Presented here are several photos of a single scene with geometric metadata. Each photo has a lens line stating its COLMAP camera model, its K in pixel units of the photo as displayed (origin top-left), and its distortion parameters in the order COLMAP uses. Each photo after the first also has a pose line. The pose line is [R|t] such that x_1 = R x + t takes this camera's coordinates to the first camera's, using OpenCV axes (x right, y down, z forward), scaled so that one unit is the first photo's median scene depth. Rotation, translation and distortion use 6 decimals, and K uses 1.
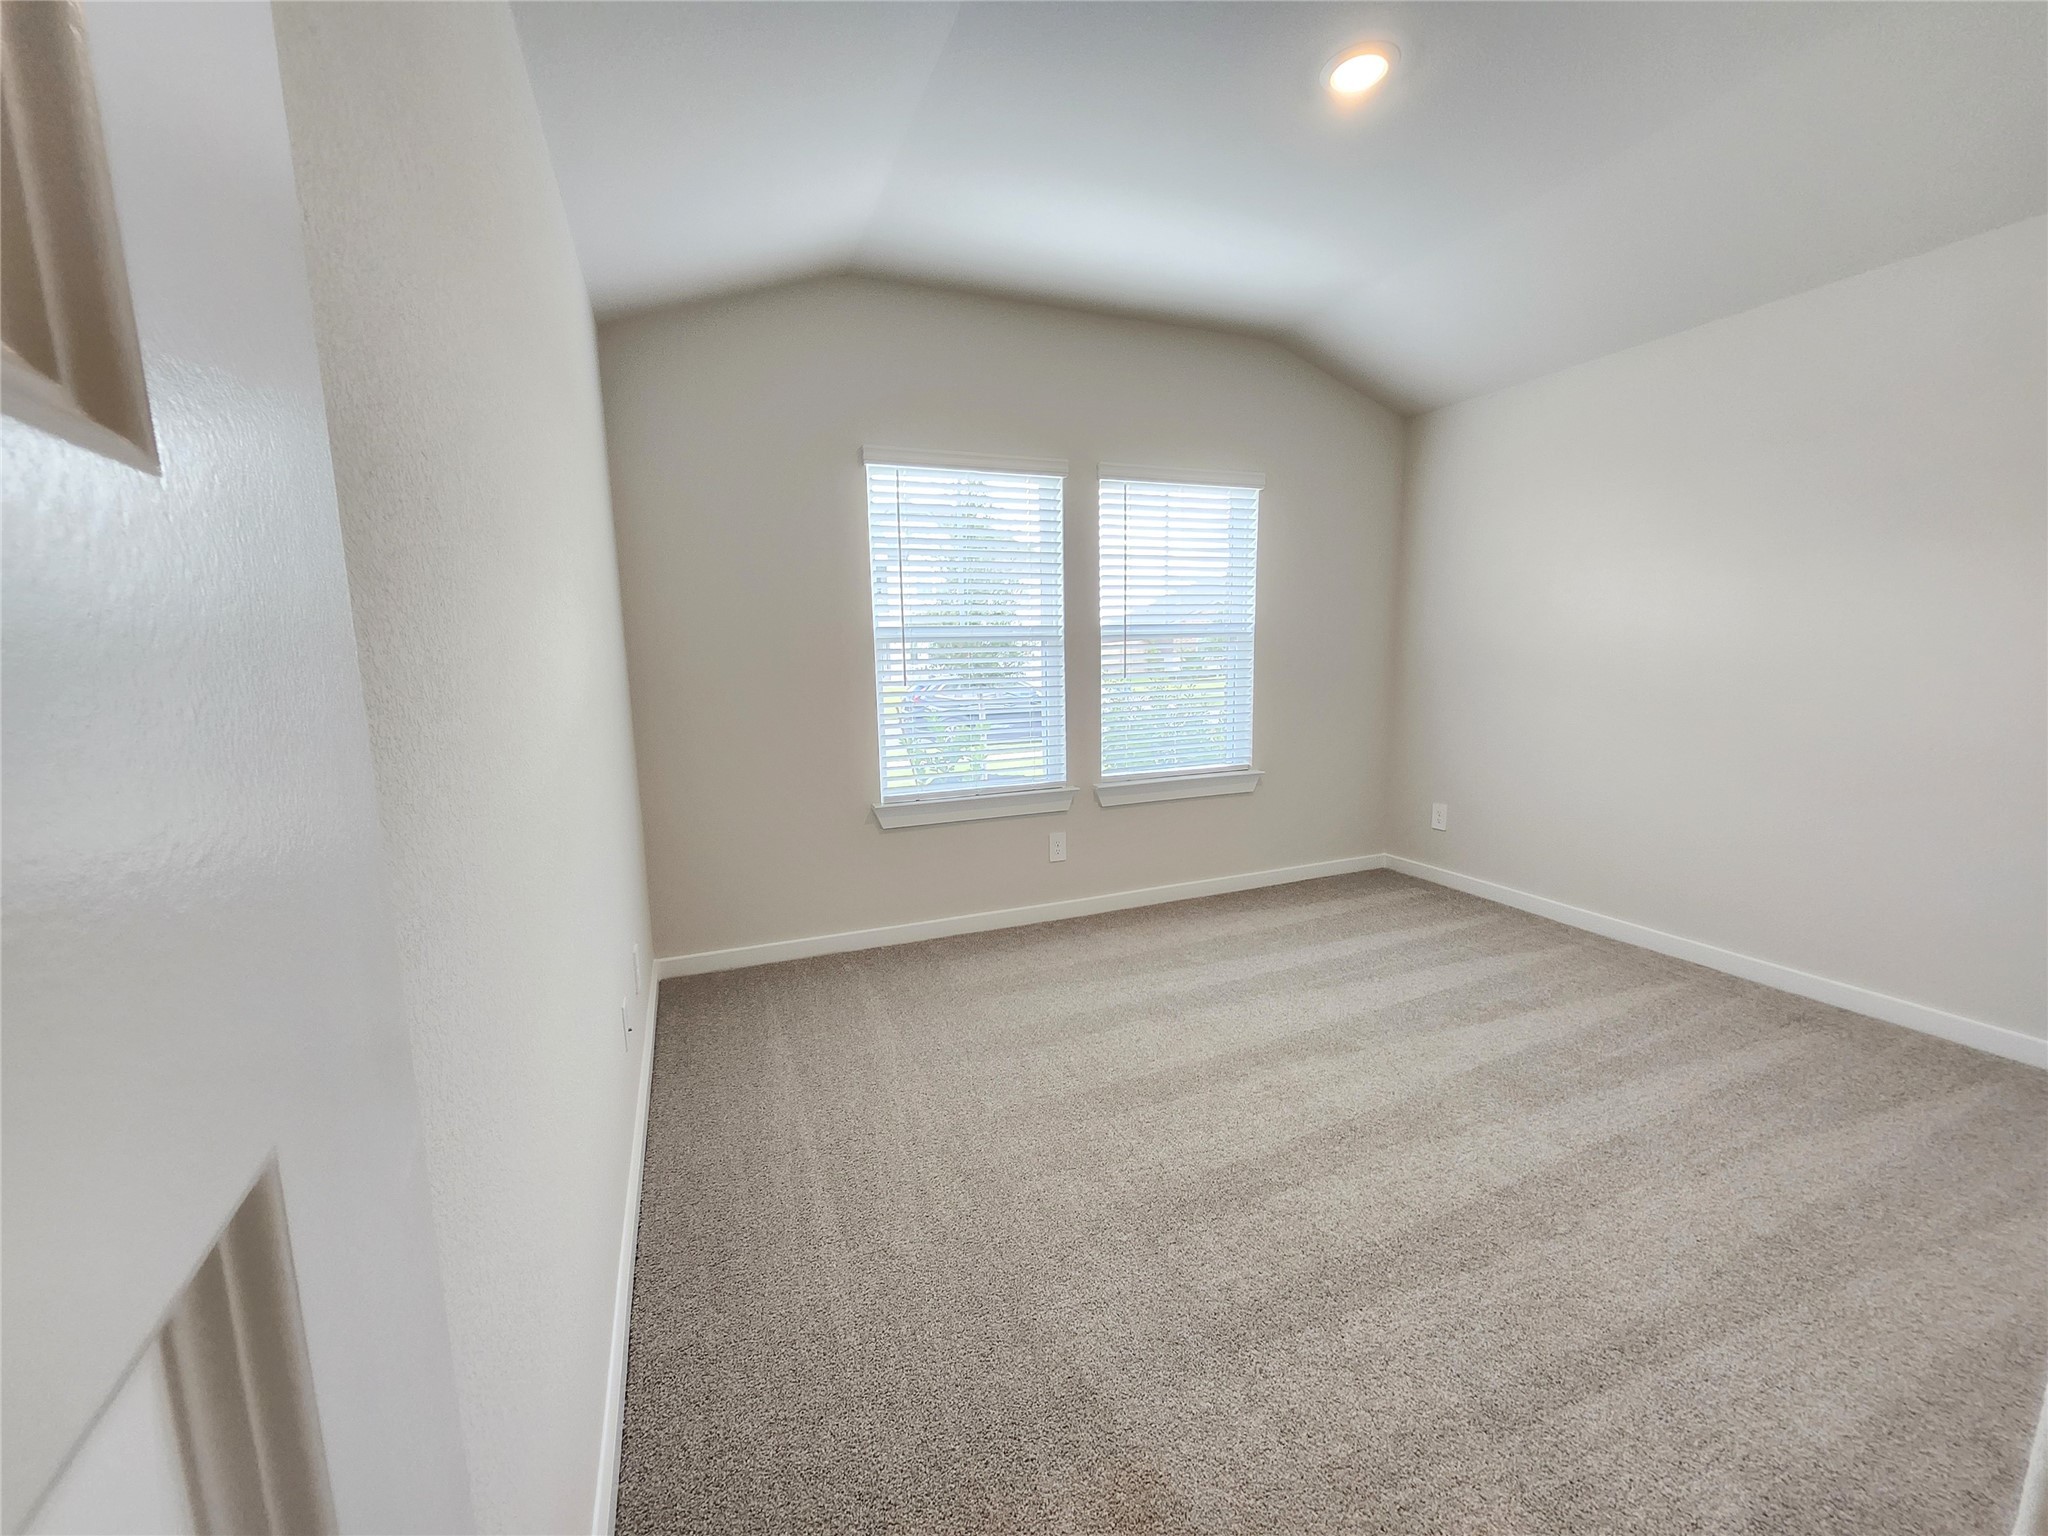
lens RADIAL K [[816.0, 0, 1004.2], [0, 816.0, 768.0], [0, 0, 1]] dist [-0.002755, -0.000001]
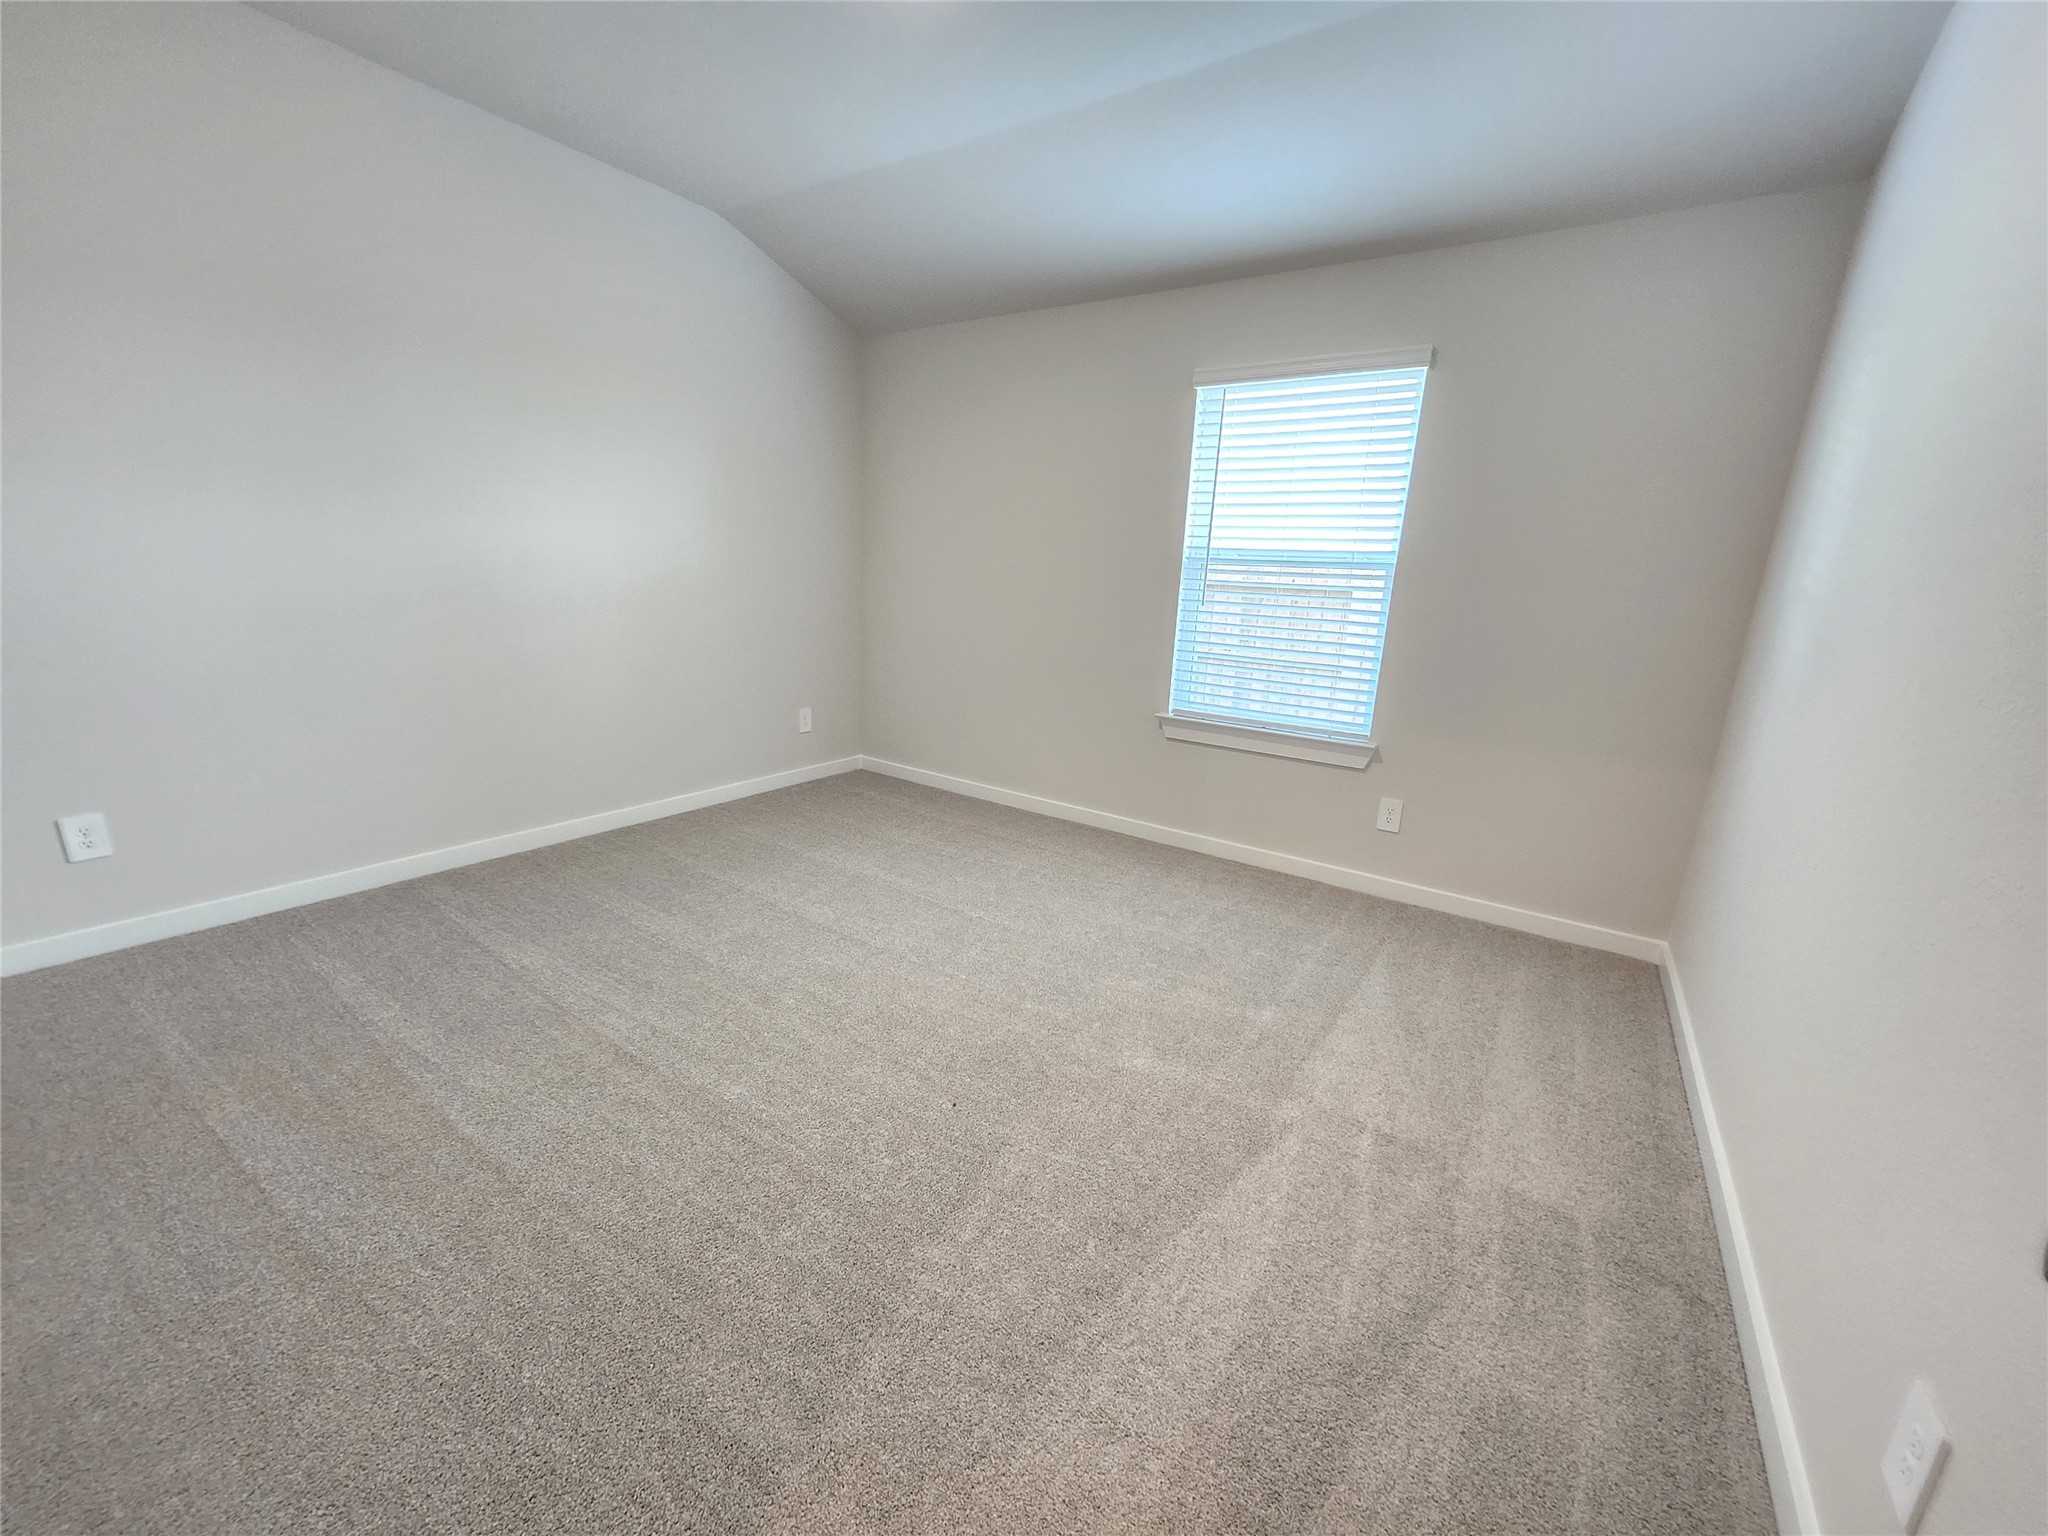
lens RADIAL K [[822.6, 0, 1024.0], [0, 822.6, 768.0], [0, 0, 1]] dist [-0.021785, 0.000050]
pose [[0.508249, 0.247897, -0.824760, 0.704165], [-0.174775, 0.967438, 0.183078, -0.055964], [0.843289, 0.051098, 0.535026, 0.283287]]
